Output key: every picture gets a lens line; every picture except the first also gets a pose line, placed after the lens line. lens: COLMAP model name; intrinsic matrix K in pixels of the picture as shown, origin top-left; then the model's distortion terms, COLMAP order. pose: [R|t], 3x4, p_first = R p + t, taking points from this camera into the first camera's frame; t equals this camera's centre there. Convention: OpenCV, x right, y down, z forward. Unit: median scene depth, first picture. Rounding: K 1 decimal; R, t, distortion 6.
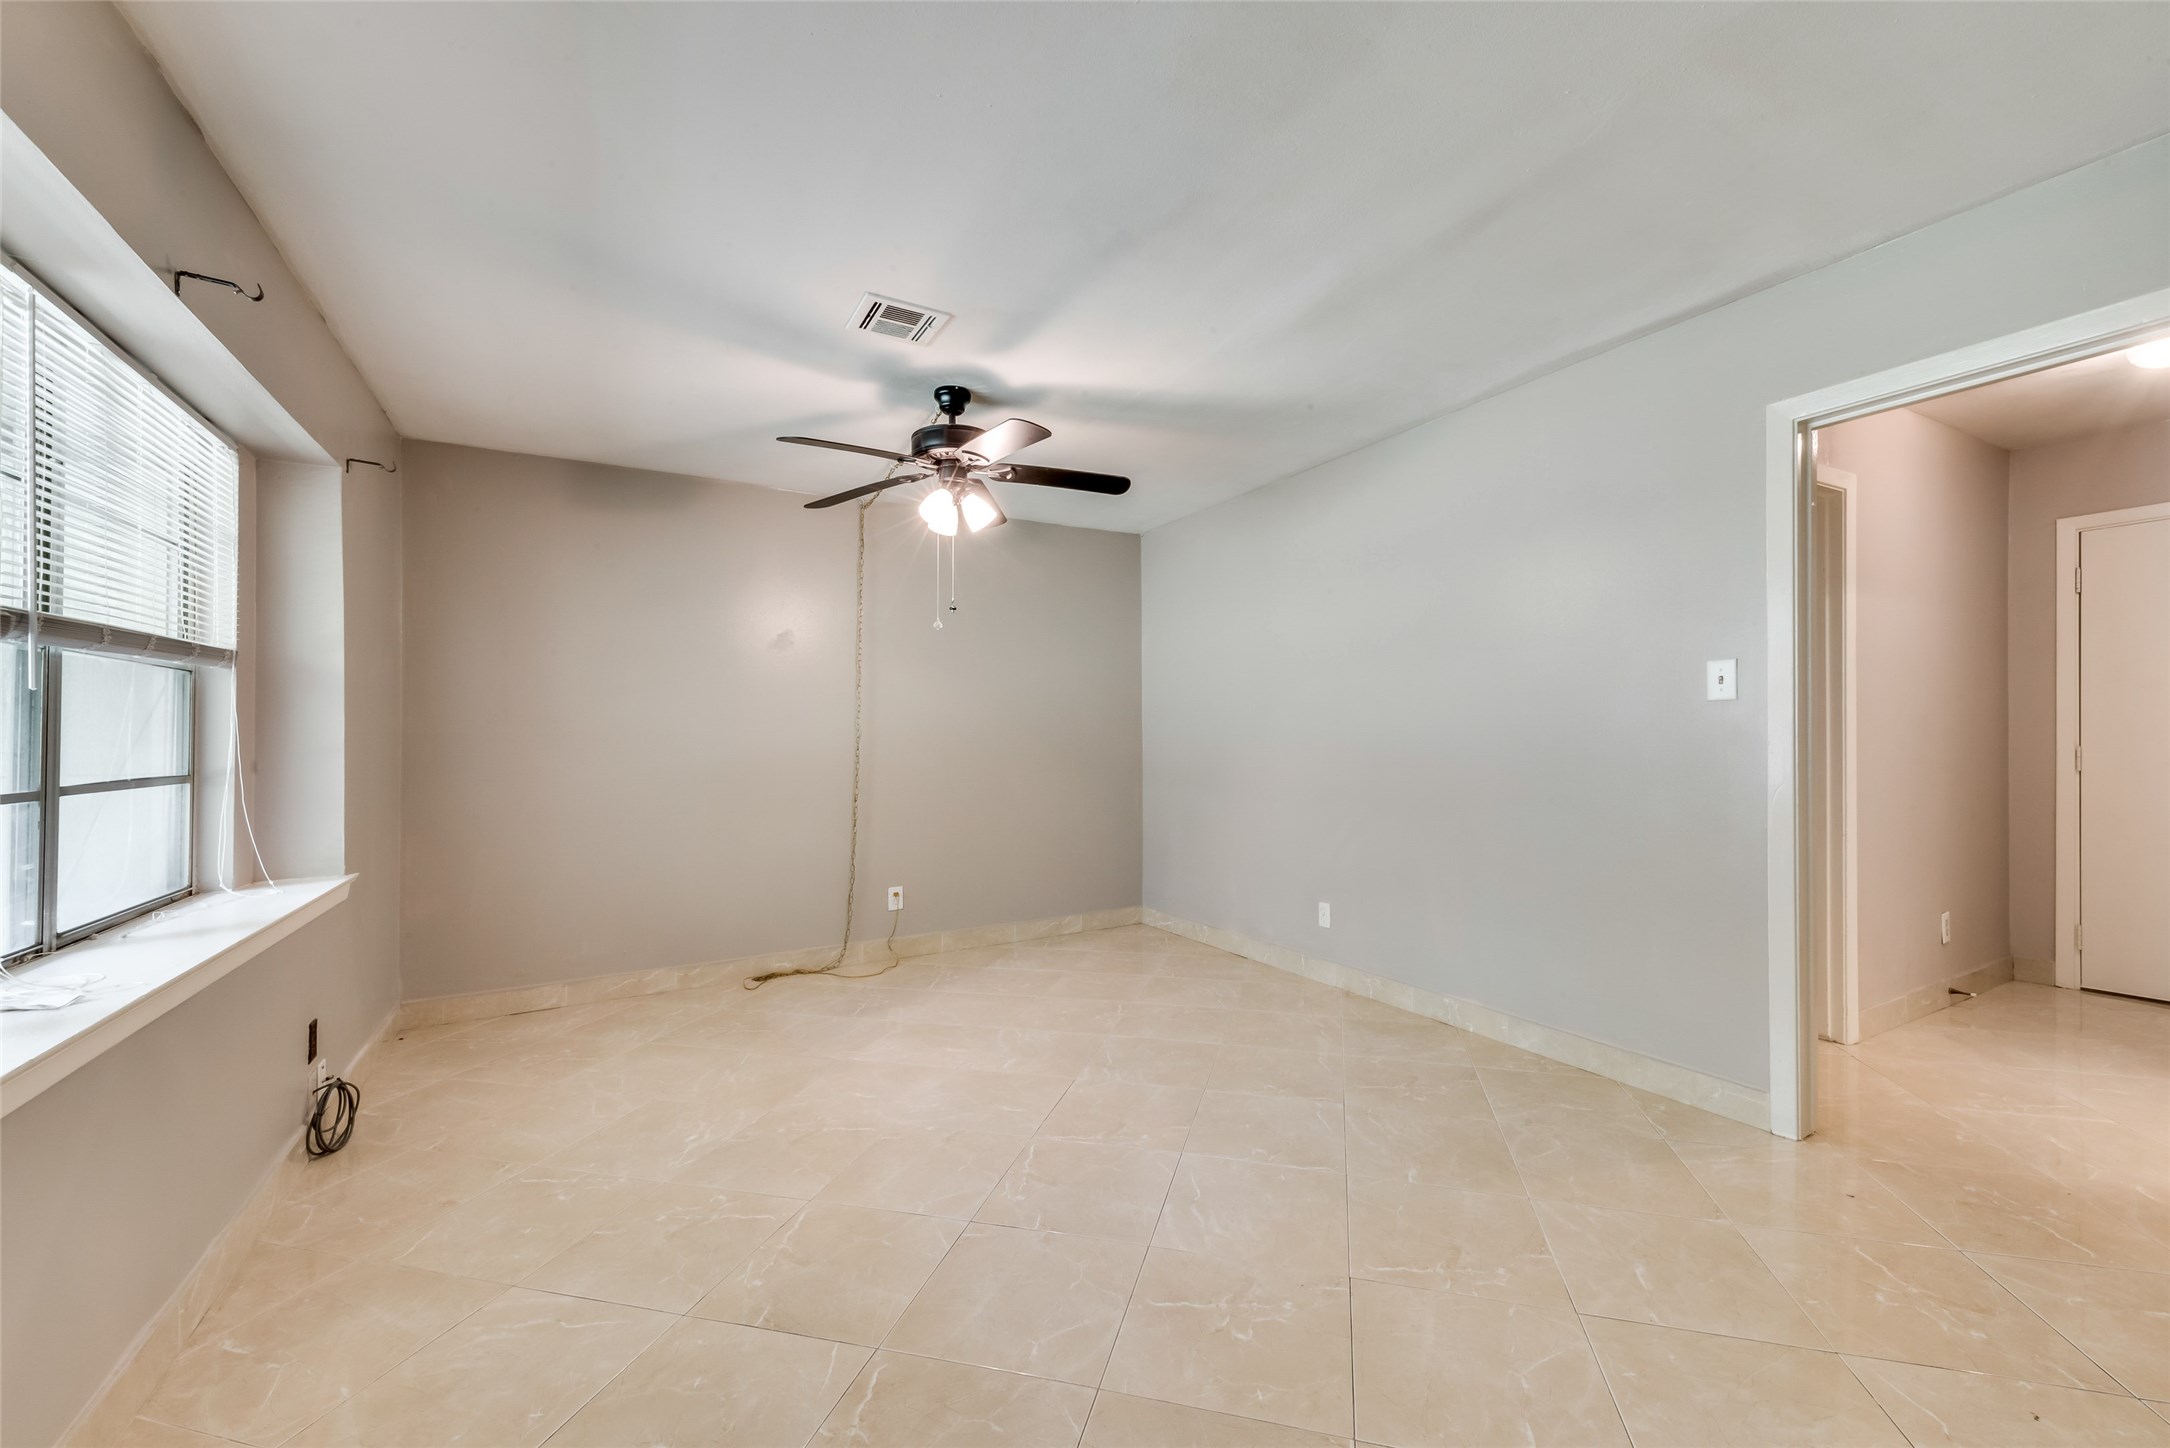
lens RADIAL K [[846.7, 0, 1099.1], [0, 846.7, 718.4], [0, 0, 1]] dist [0.002892, -0.000002]
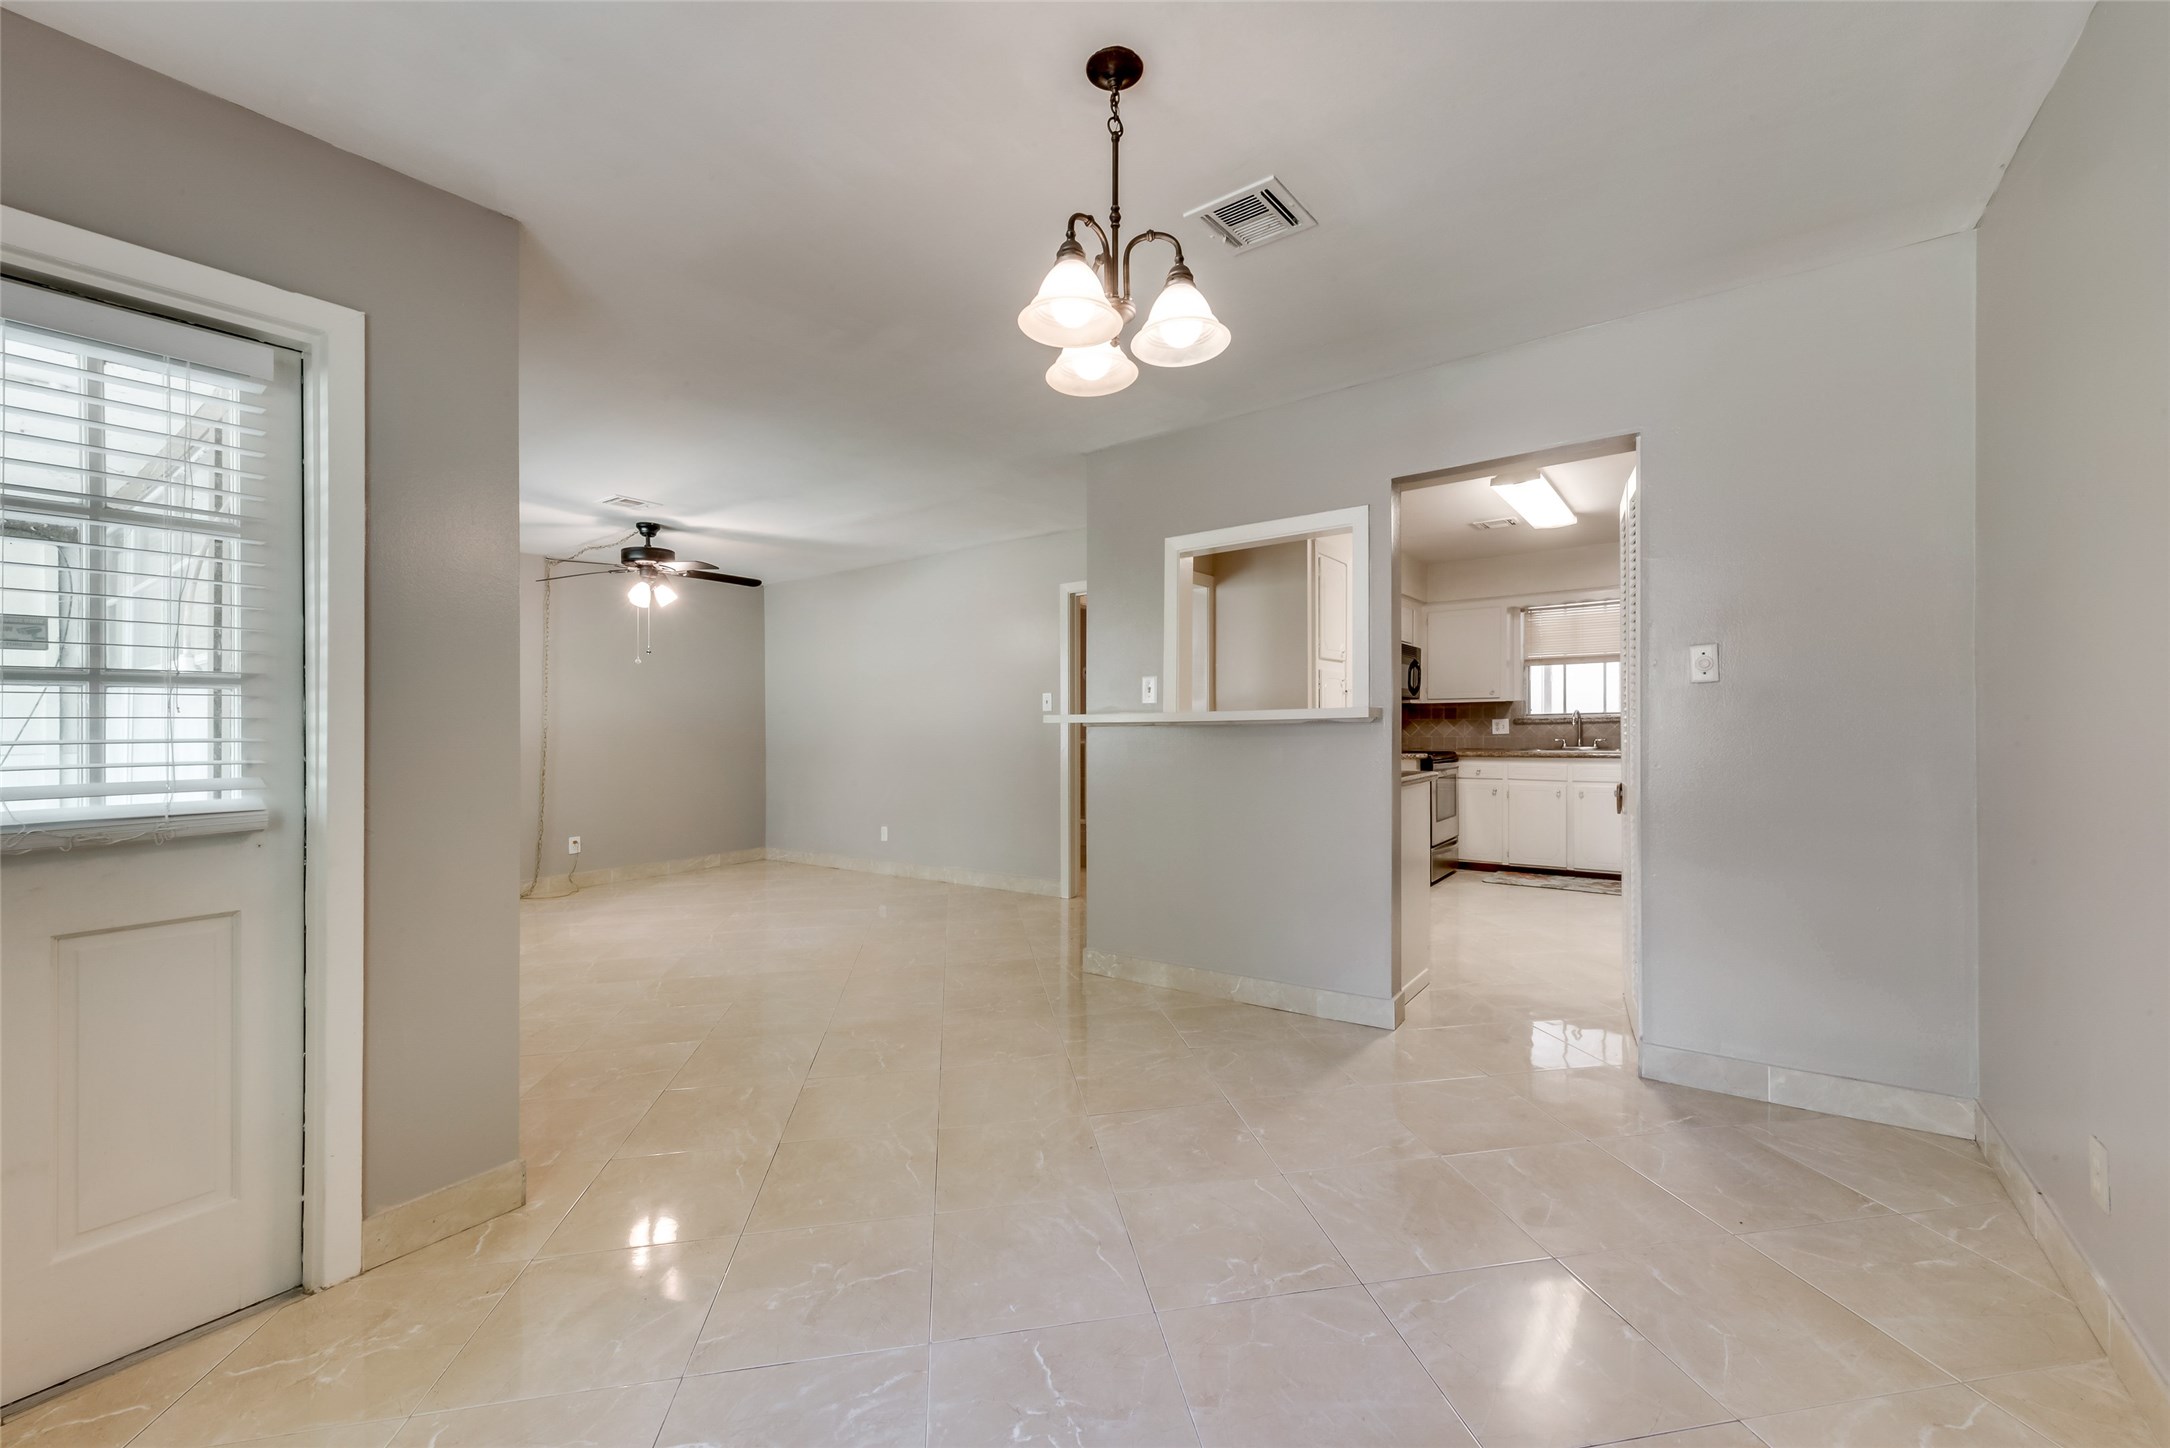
lens RADIAL K [[846.7, 0, 1099.1], [0, 846.7, 718.4], [0, 0, 1]] dist [0.002892, -0.000002]
pose [[0.906876, -0.000449, 0.421397, -0.068729], [-0.006086, 0.999881, 0.014163, -0.027679], [-0.421353, -0.015408, 0.906766, -0.884253]]
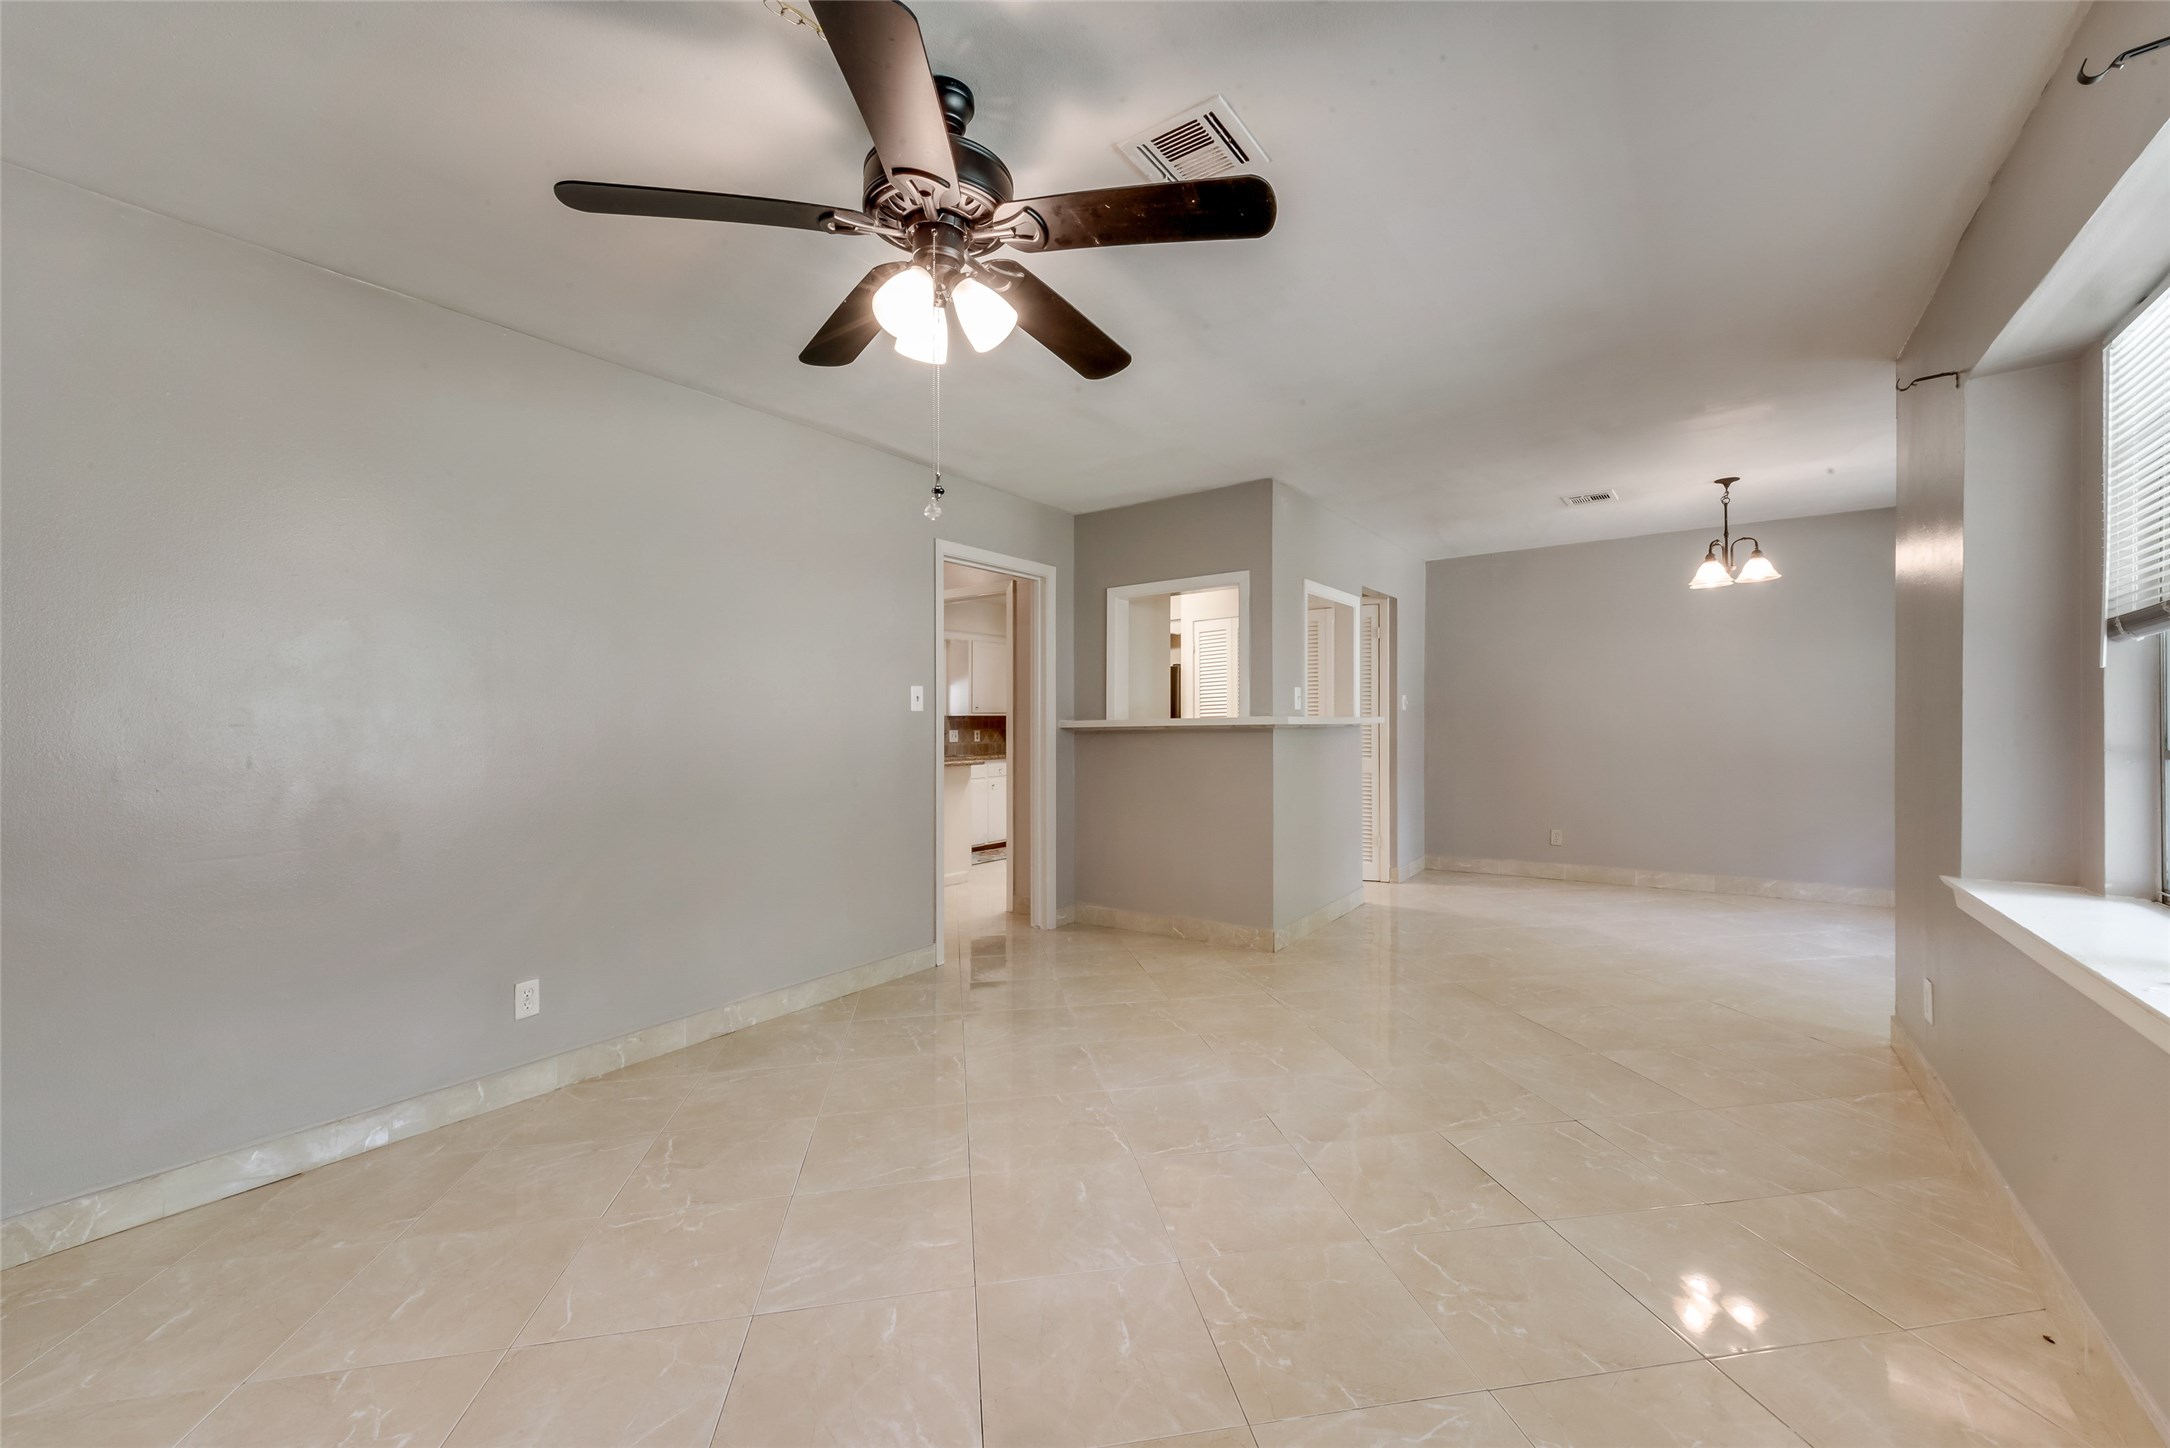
lens RADIAL K [[863.3, 0, 1085.6], [0, 863.3, 735.9], [0, 0, 1]] dist [0.010787, -0.000008]
pose [[-0.405854, 0.004884, 0.913925, -0.718479], [-0.002351, 0.999977, -0.006388, 0.028135], [-0.913935, -0.004741, -0.405834, 1.116036]]
